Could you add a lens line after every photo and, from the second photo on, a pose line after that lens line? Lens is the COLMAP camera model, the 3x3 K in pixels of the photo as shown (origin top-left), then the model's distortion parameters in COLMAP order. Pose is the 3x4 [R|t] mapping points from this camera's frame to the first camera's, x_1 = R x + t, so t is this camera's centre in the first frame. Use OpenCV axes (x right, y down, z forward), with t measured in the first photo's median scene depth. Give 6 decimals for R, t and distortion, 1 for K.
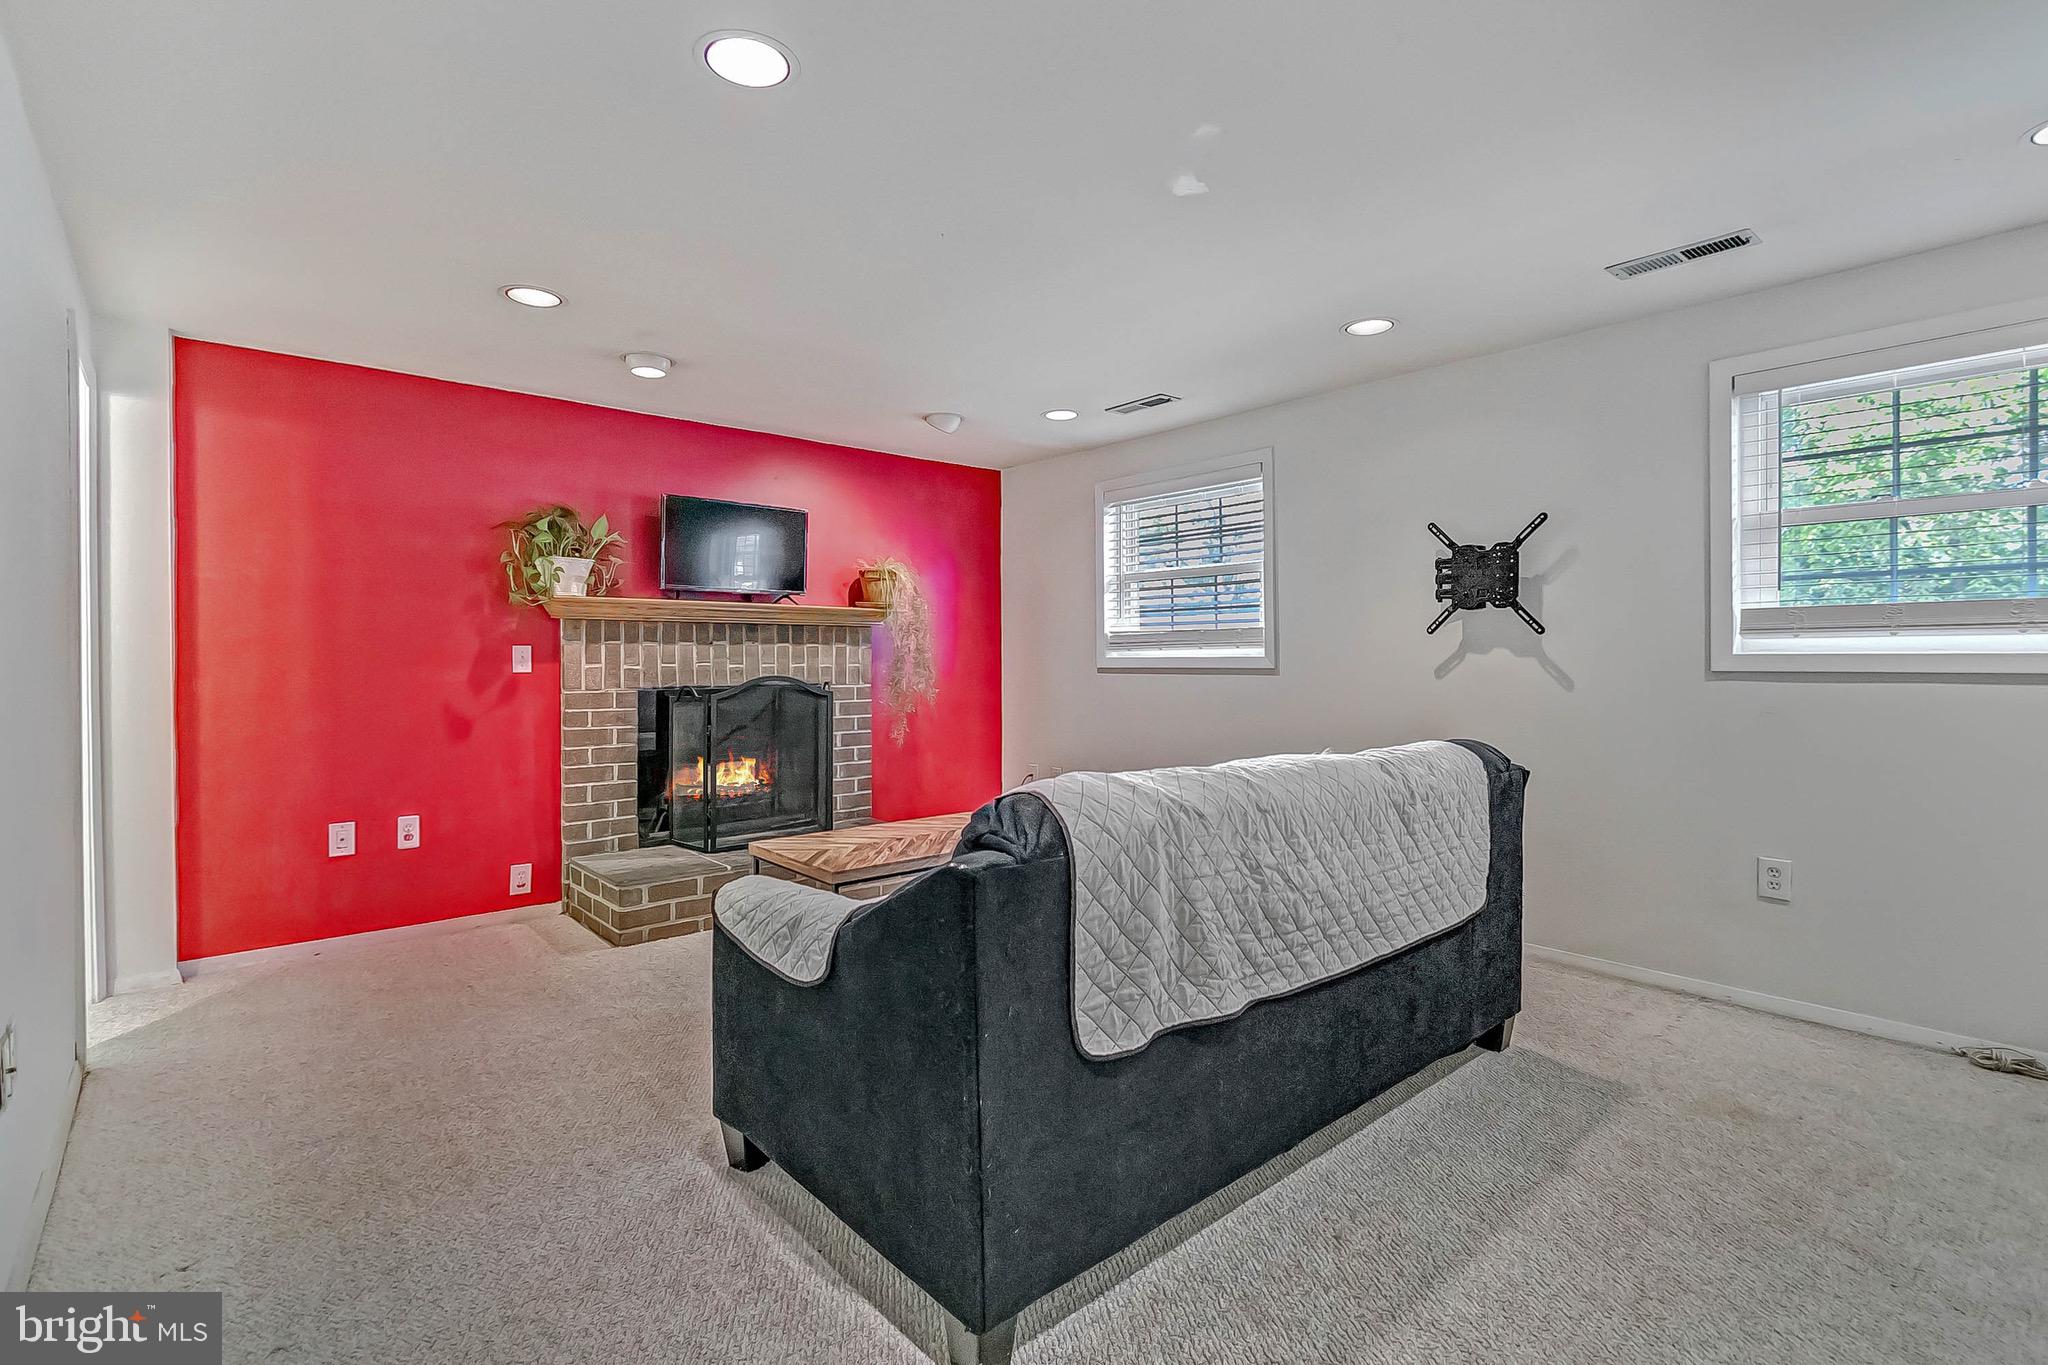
lens RADIAL K [[958.2, 0, 1035.0], [0, 958.2, 679.1], [0, 0, 1]] dist [0.012611, -0.008383]
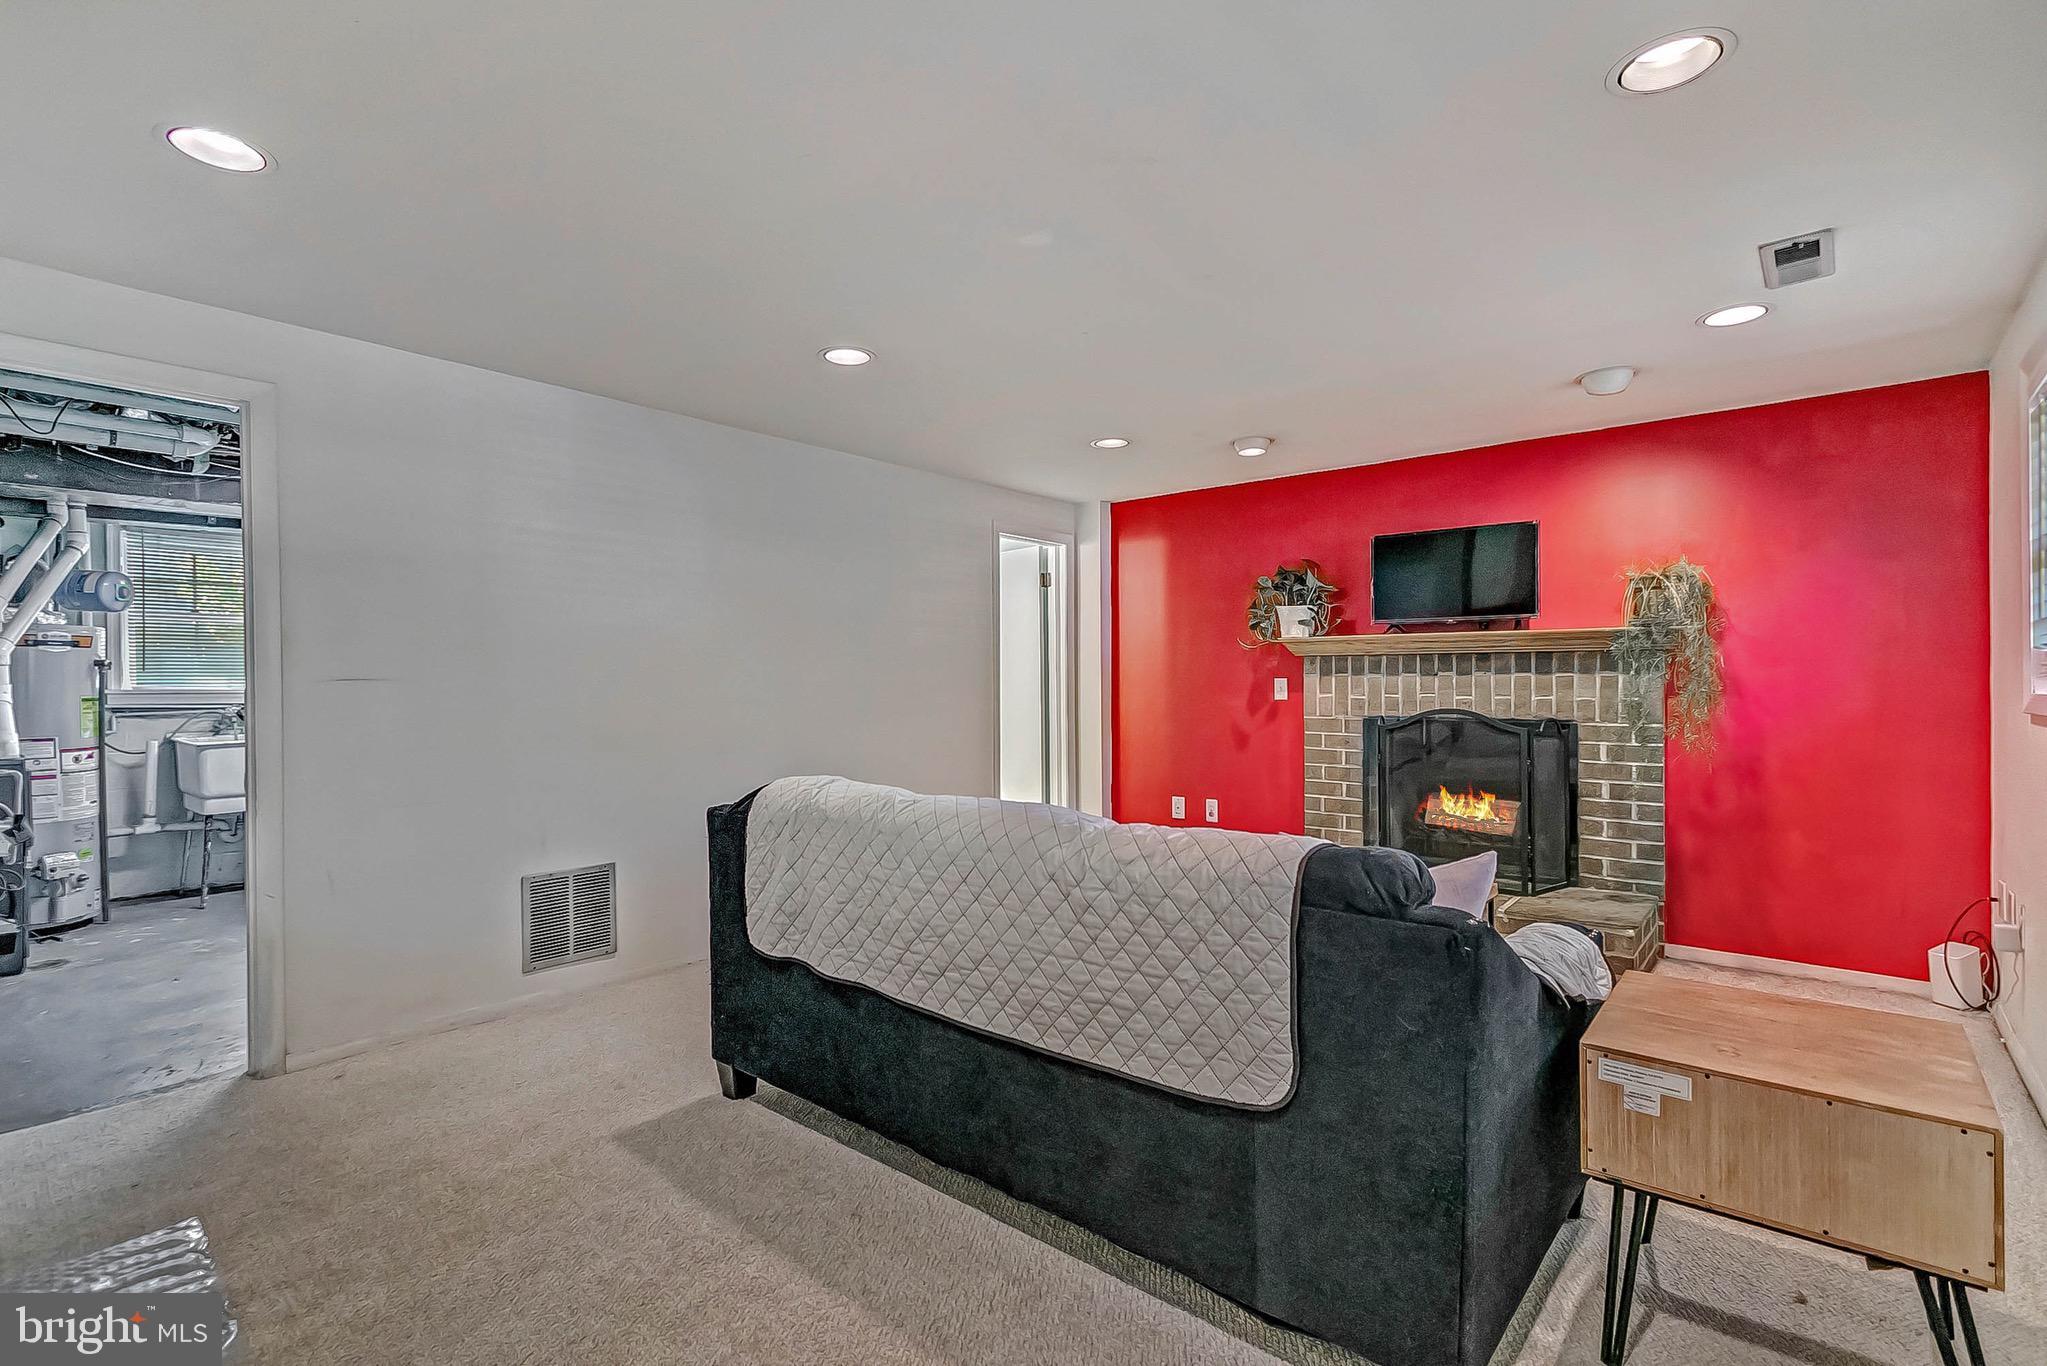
lens RADIAL K [[972.9, 0, 1023.5], [0, 972.9, 683.0], [0, 0, 1]] dist [0.002719, 0.000298]
pose [[0.135018, -0.002720, -0.990839, 0.631341], [-0.025579, 0.999653, -0.006230, -0.011357], [0.990513, 0.026186, 0.134901, 0.455049]]
